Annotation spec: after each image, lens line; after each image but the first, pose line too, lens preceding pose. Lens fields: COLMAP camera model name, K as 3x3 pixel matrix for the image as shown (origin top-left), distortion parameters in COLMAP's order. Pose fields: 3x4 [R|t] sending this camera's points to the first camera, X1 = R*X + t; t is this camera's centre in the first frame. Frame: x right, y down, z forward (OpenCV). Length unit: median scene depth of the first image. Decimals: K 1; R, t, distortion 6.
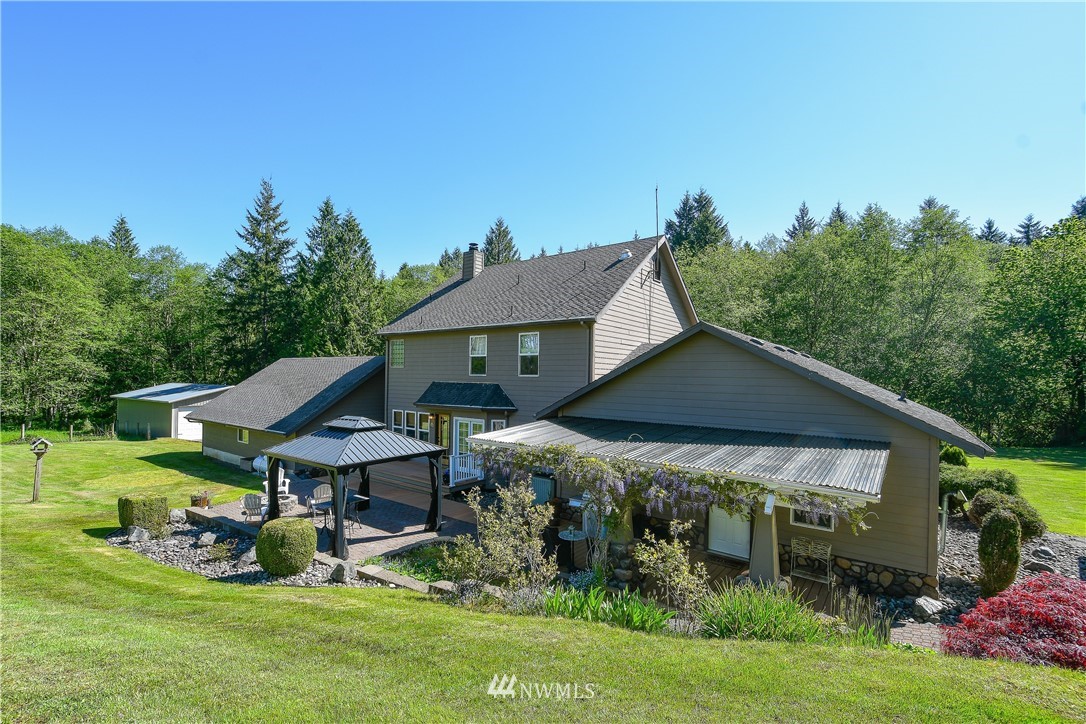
lens RADIAL K [[487.6, 0, 546.8], [0, 487.6, 366.4], [0, 0, 1]] dist [-0.021710, -0.000584]
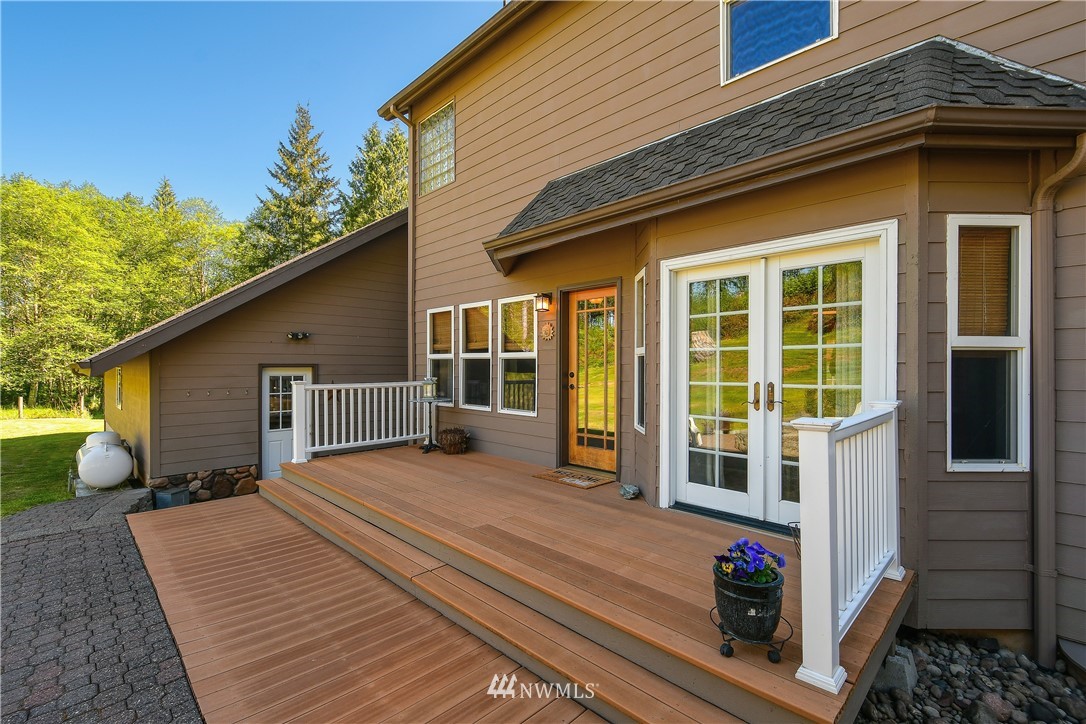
lens RADIAL K [[487.6, 0, 538.8], [0, 487.6, 364.0], [0, 0, 1]] dist [-0.021710, -0.000584]
pose [[0.988710, -0.014361, -0.149151, -0.072005], [0.016281, 0.999799, 0.011659, 0.049551], [0.148954, -0.013956, 0.988746, 0.259167]]
